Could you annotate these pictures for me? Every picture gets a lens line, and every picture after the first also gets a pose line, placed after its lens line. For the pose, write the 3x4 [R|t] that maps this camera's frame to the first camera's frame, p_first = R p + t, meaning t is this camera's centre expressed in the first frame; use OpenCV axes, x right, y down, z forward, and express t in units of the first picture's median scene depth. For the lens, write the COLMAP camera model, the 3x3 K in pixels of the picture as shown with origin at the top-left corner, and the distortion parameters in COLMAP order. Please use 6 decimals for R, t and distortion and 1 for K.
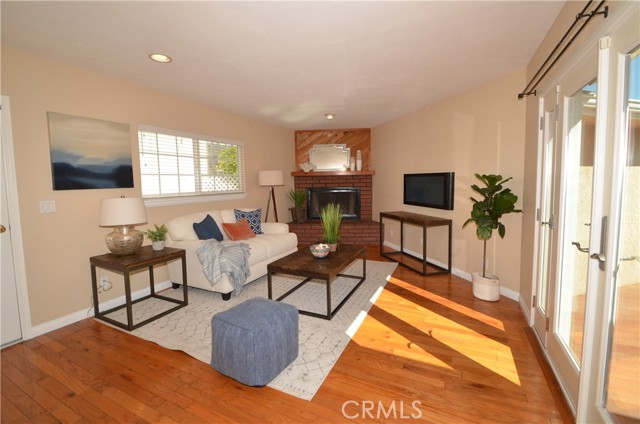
lens RADIAL K [[287.4, 0, 321.6], [0, 287.4, 200.4], [0, 0, 1]] dist [-0.012479, -0.001075]
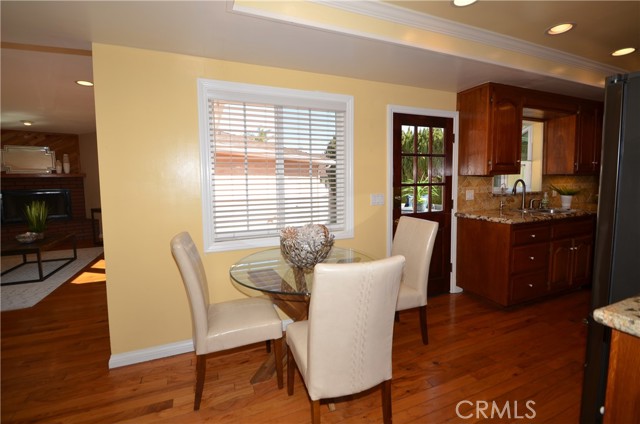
lens RADIAL K [[287.4, 0, 321.6], [0, 287.4, 200.4], [0, 0, 1]] dist [-0.012479, -0.001075]
pose [[0.665265, -0.047962, 0.745065, -0.033539], [0.053406, 0.998435, 0.016586, 0.031537], [-0.744694, 0.028757, 0.666786, -0.416527]]
